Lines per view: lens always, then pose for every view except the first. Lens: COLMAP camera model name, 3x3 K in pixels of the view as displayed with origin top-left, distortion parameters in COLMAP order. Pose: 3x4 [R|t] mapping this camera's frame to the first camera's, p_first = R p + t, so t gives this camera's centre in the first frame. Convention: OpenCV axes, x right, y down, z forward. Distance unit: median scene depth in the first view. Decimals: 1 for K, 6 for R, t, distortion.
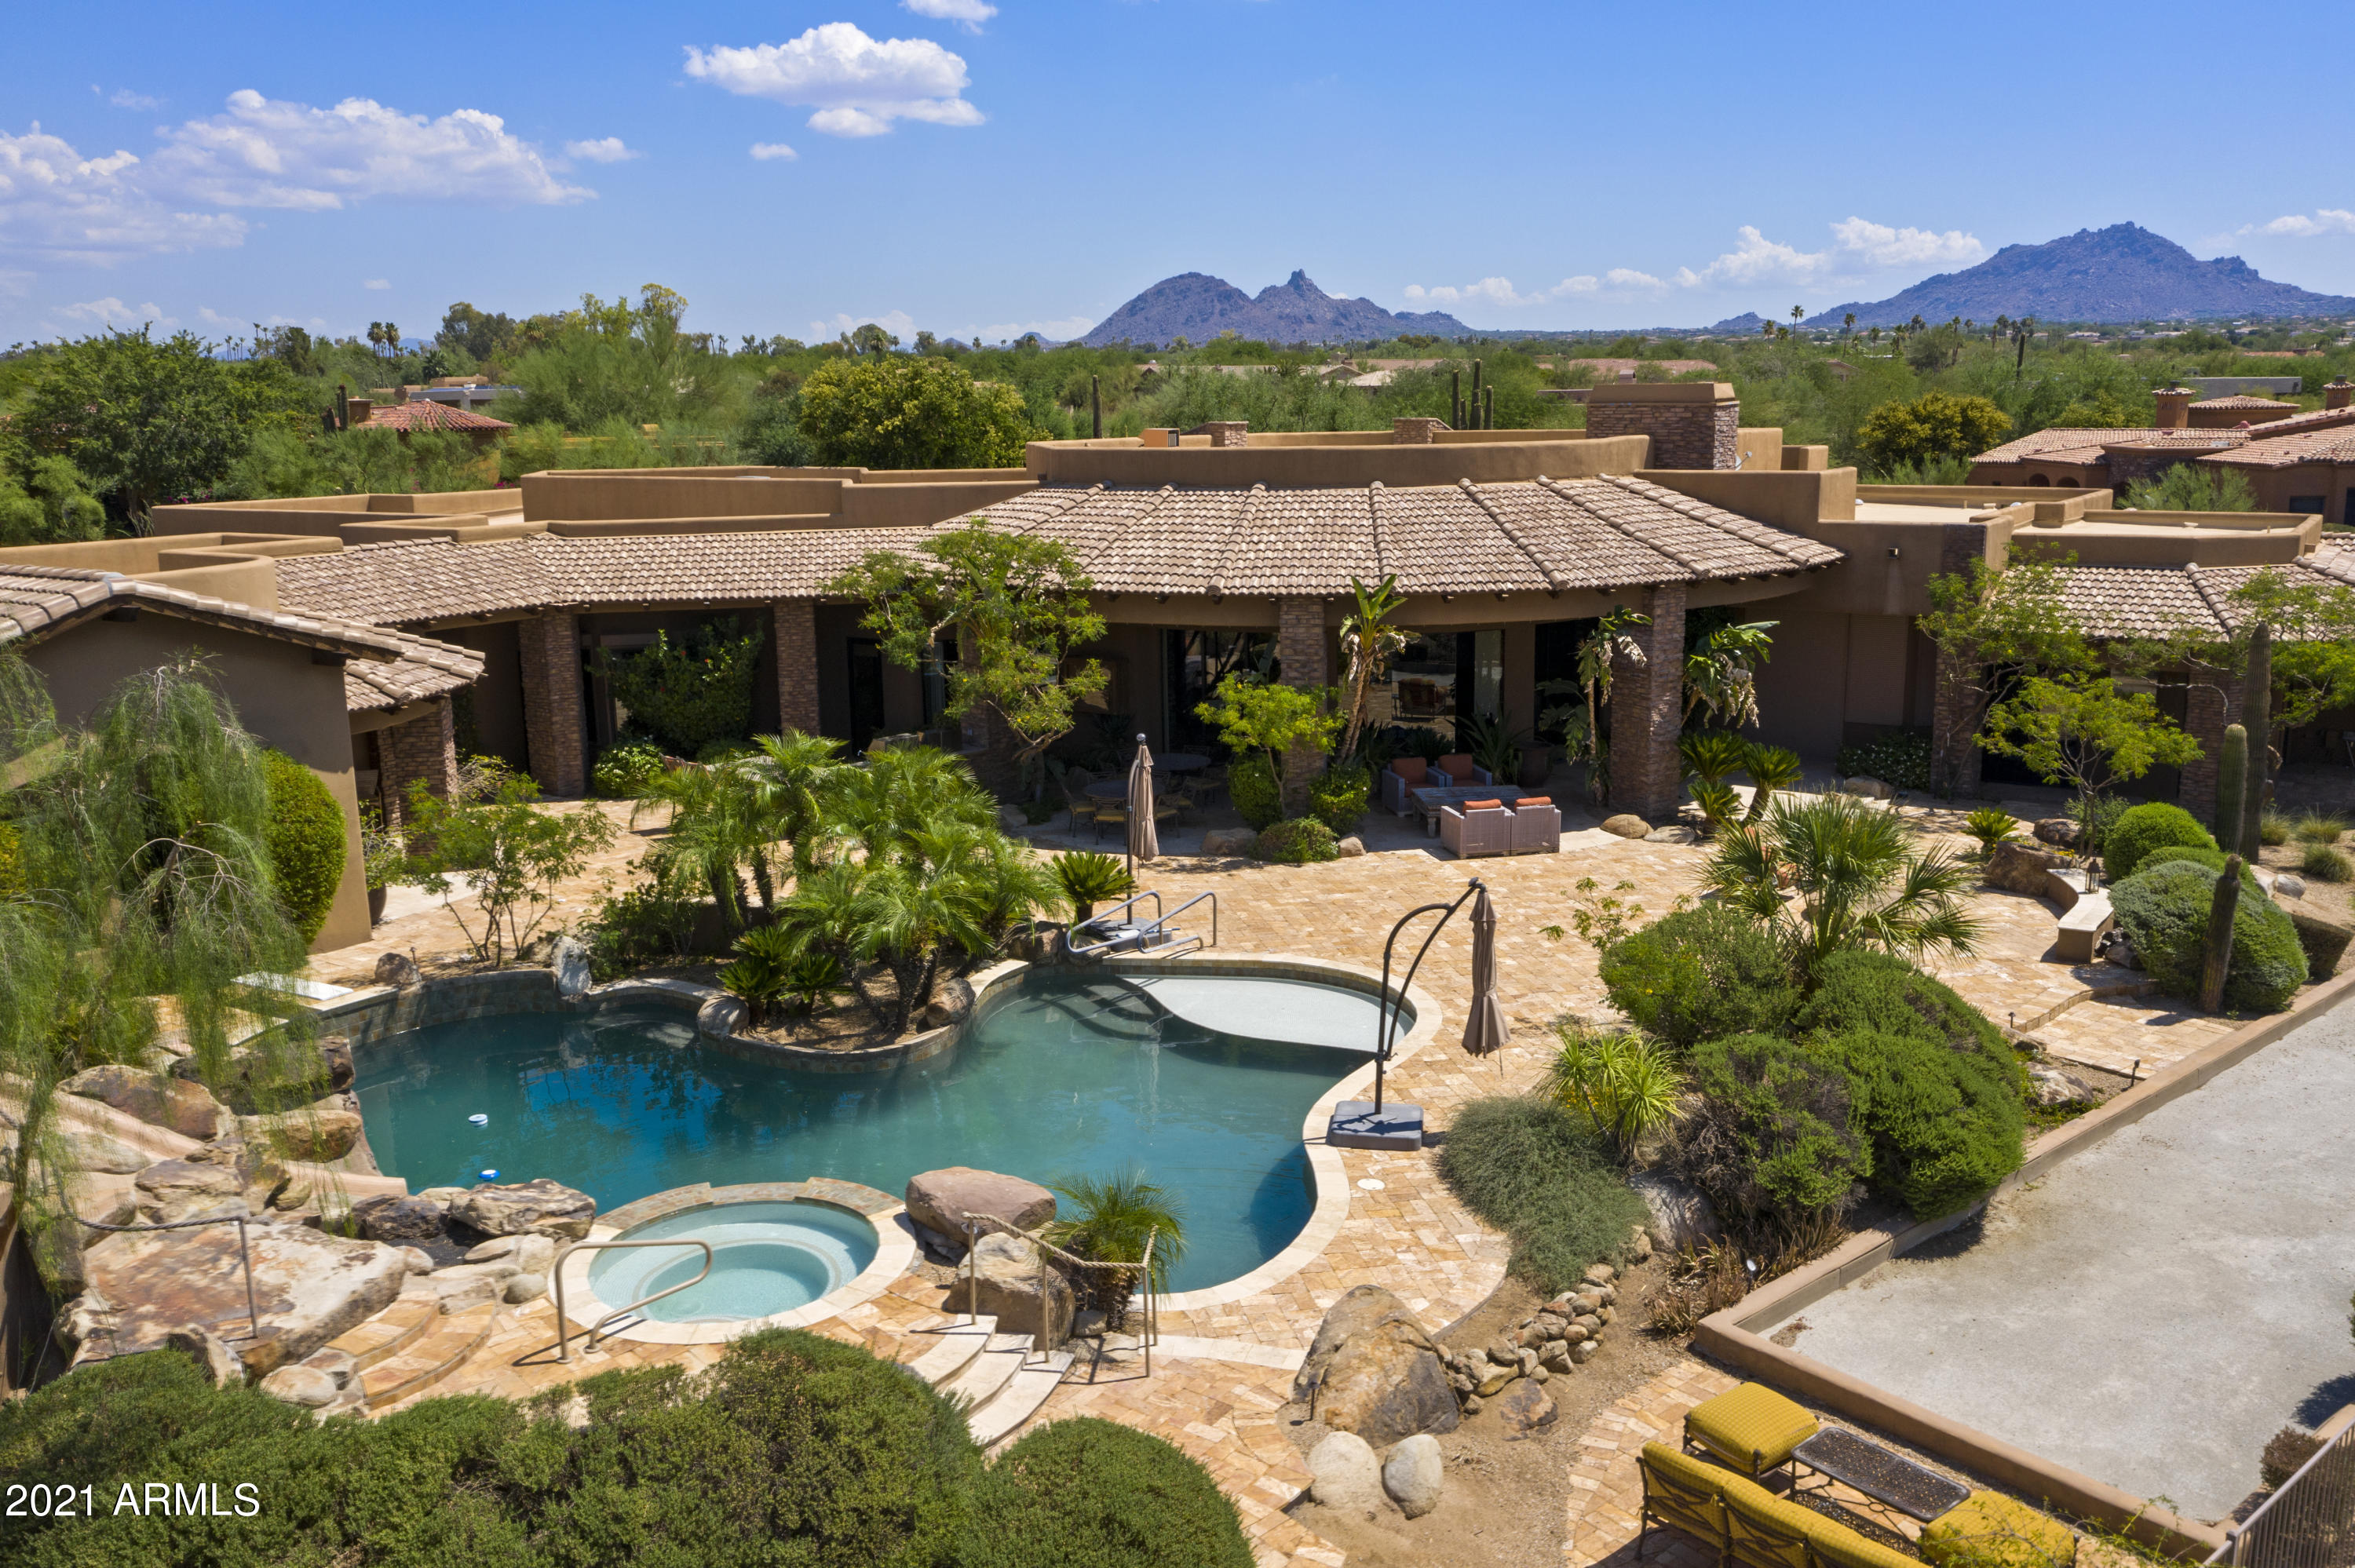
lens RADIAL K [[1858.2, 0, 1177.5], [0, 1858.2, 784.0], [0, 0, 1]] dist [-0.018400, 0.013120]
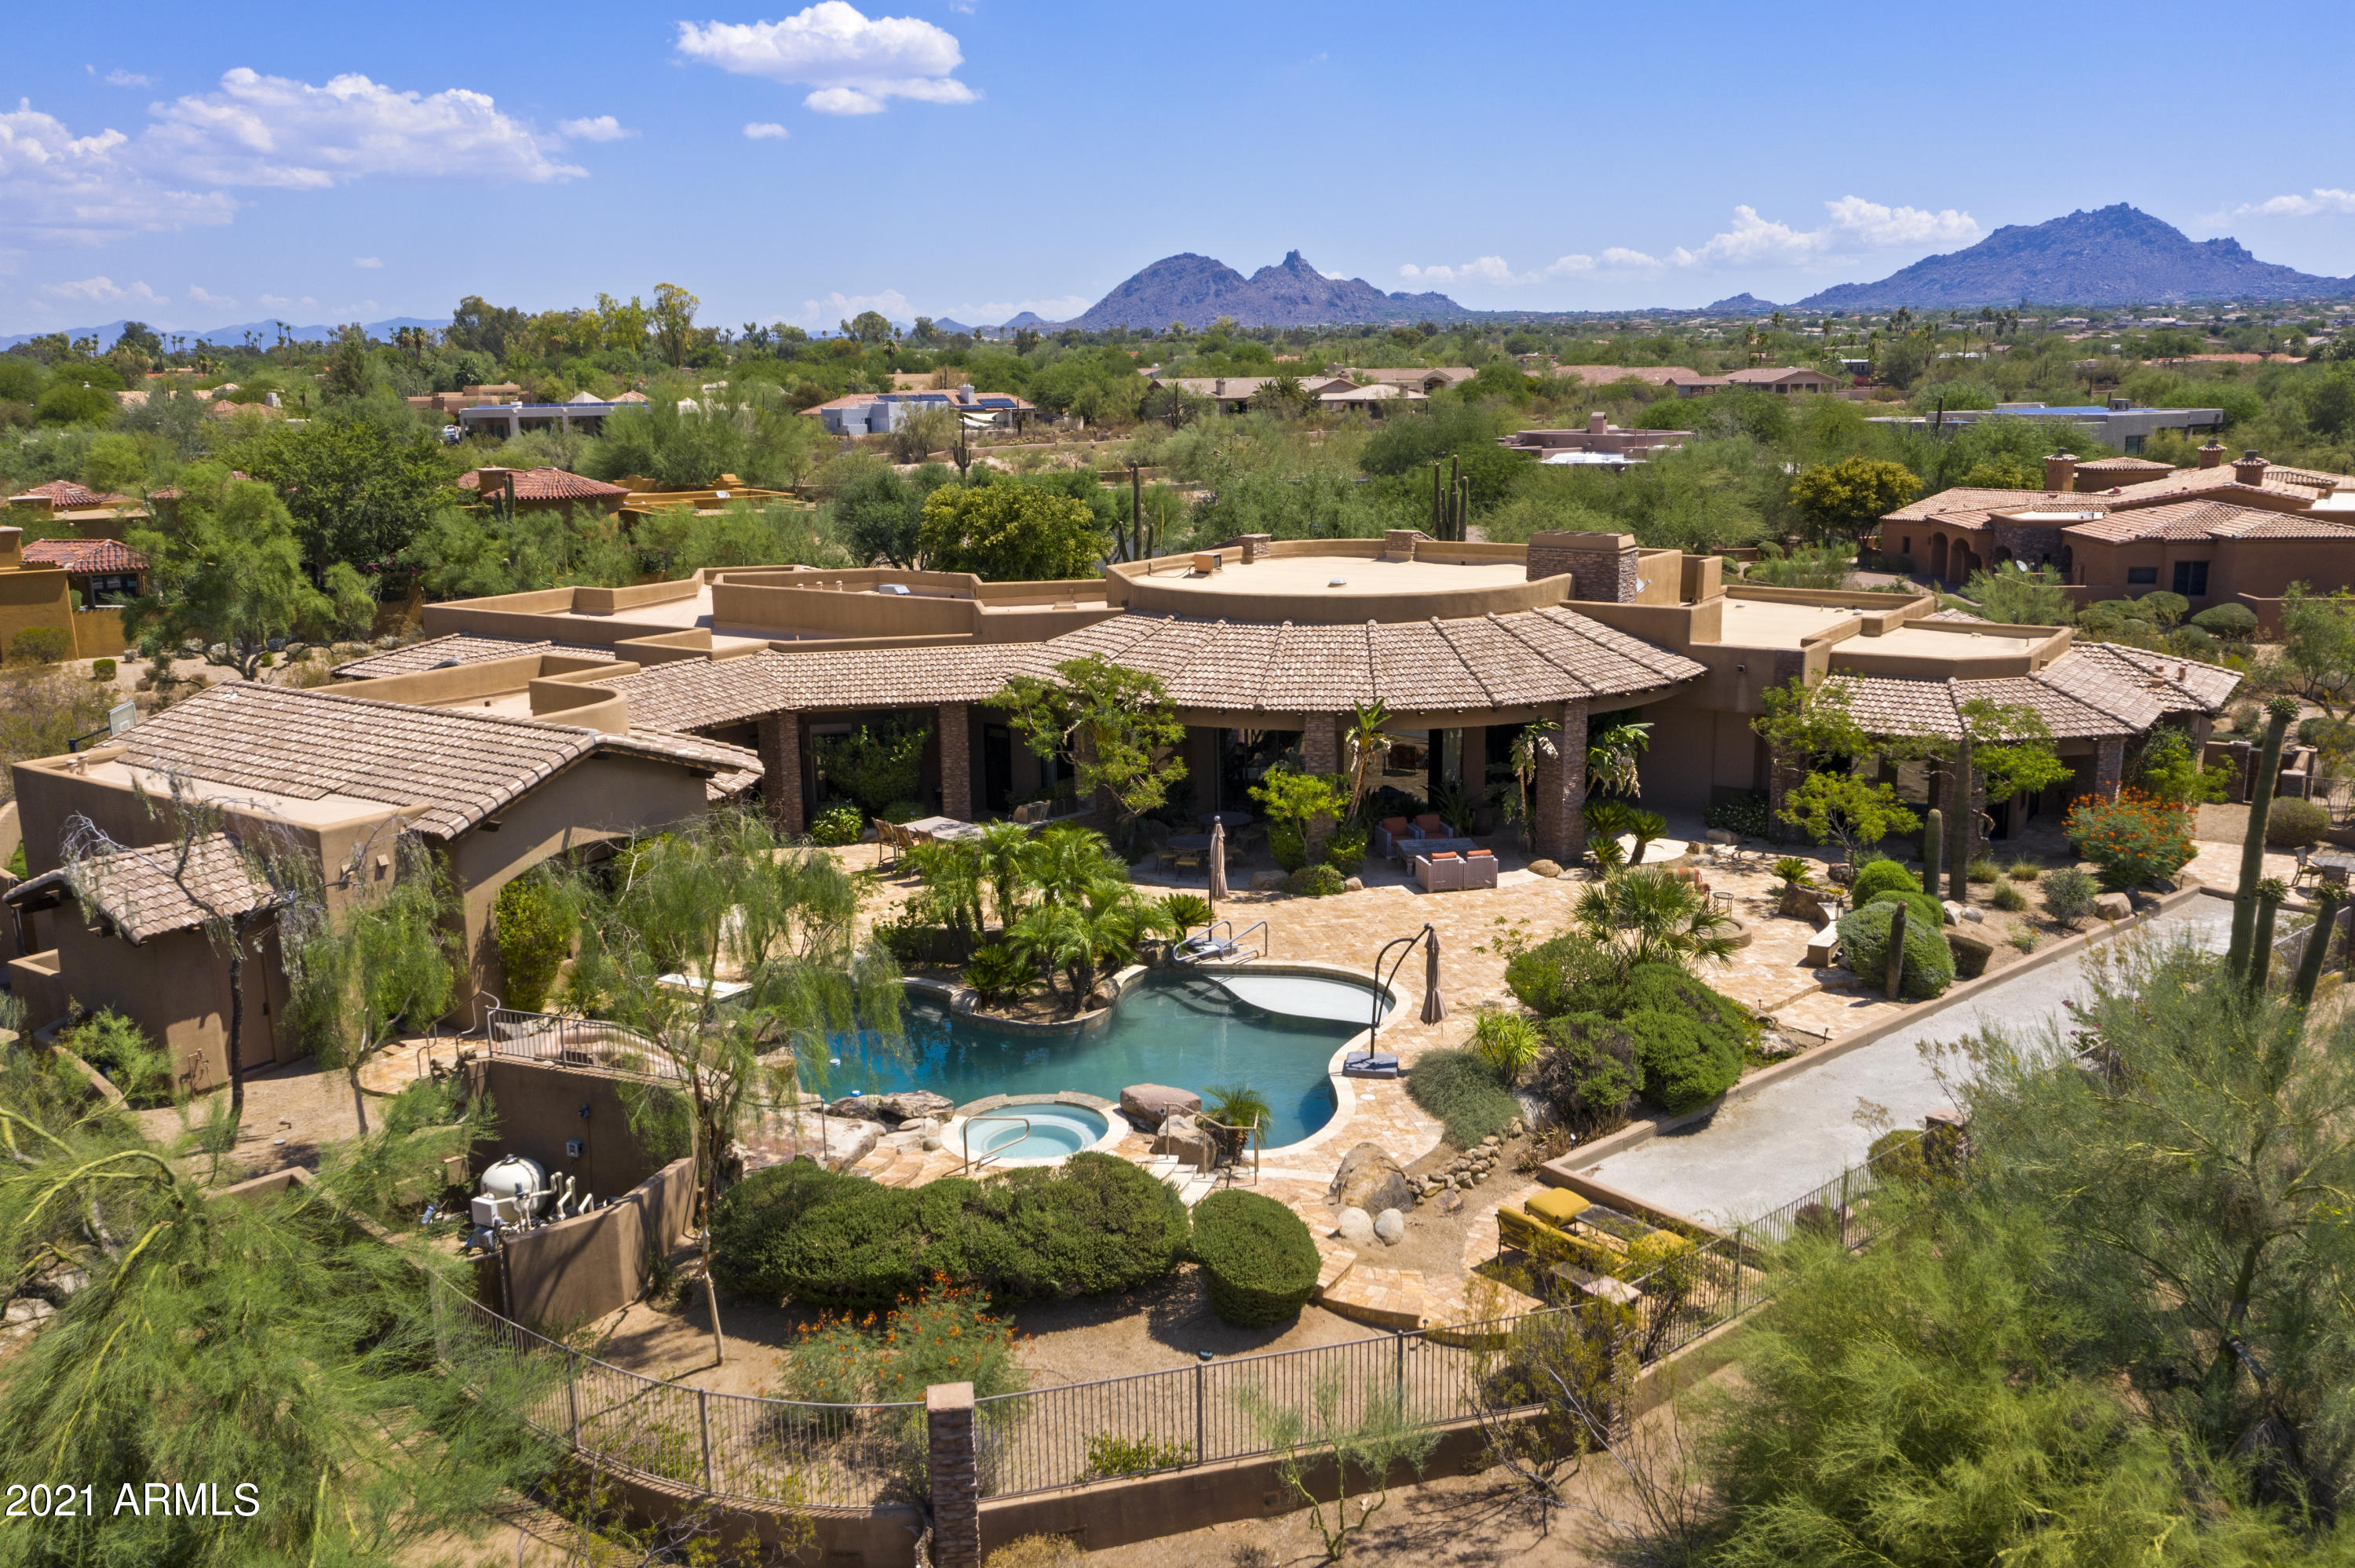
lens RADIAL K [[1858.2, 0, 1177.5], [0, 1858.2, 784.0], [0, 0, 1]] dist [-0.018400, 0.013120]
pose [[0.999996, -0.000043, 0.002952, -0.058126], [0.000011, 0.999942, 0.010815, -0.071697], [-0.002952, -0.010815, 0.999937, -0.538921]]
